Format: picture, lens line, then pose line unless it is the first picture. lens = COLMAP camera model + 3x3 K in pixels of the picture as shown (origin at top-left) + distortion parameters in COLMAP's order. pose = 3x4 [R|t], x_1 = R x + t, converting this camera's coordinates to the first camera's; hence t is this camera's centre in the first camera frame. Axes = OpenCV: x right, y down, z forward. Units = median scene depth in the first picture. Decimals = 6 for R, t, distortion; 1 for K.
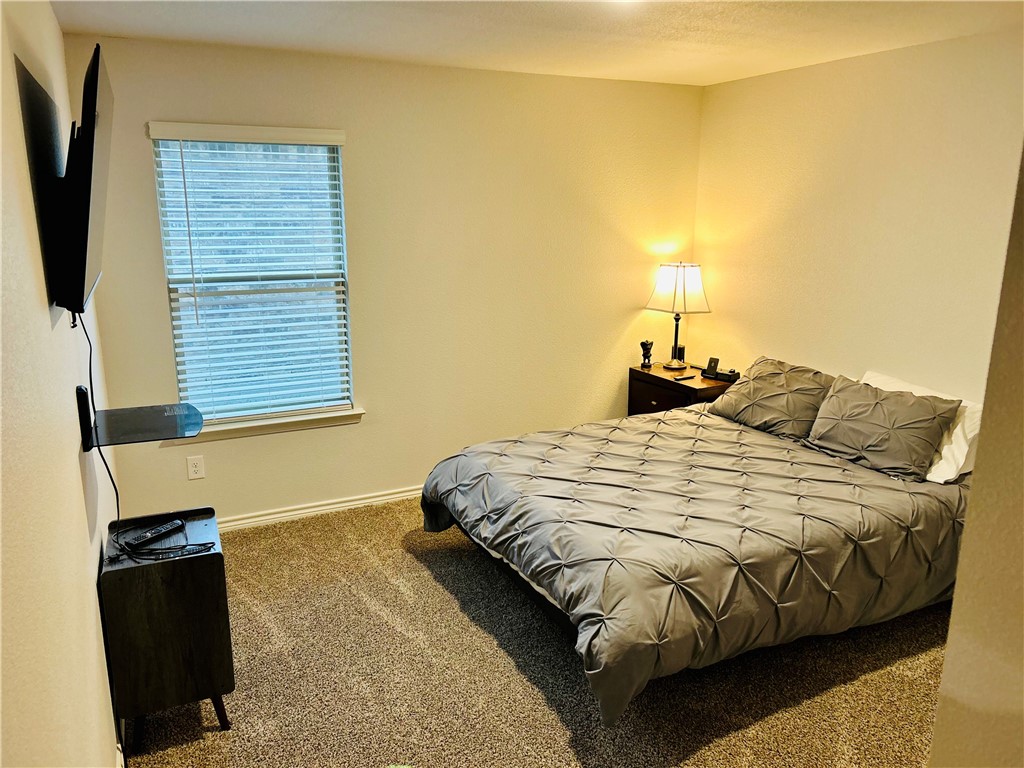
lens RADIAL K [[774.7, 0, 512.0], [0, 774.7, 384.0], [0, 0, 1]] dist [0.055921, -0.054593]
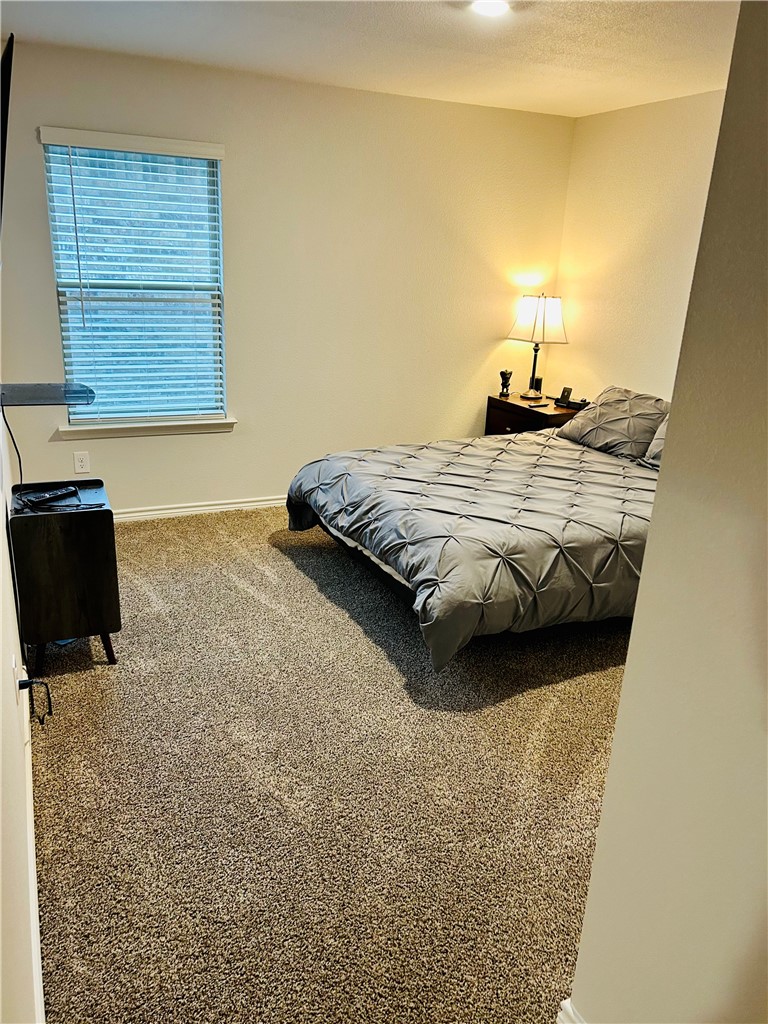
lens RADIAL K [[774.7, 0, 378.5], [0, 774.7, 515.8], [0, 0, 1]] dist [0.055921, -0.054593]
pose [[0.999129, 0.041304, -0.005849, 0.022038], [-0.040542, 0.994448, 0.097109, 0.065191], [0.009828, -0.096788, 0.995257, -0.101315]]
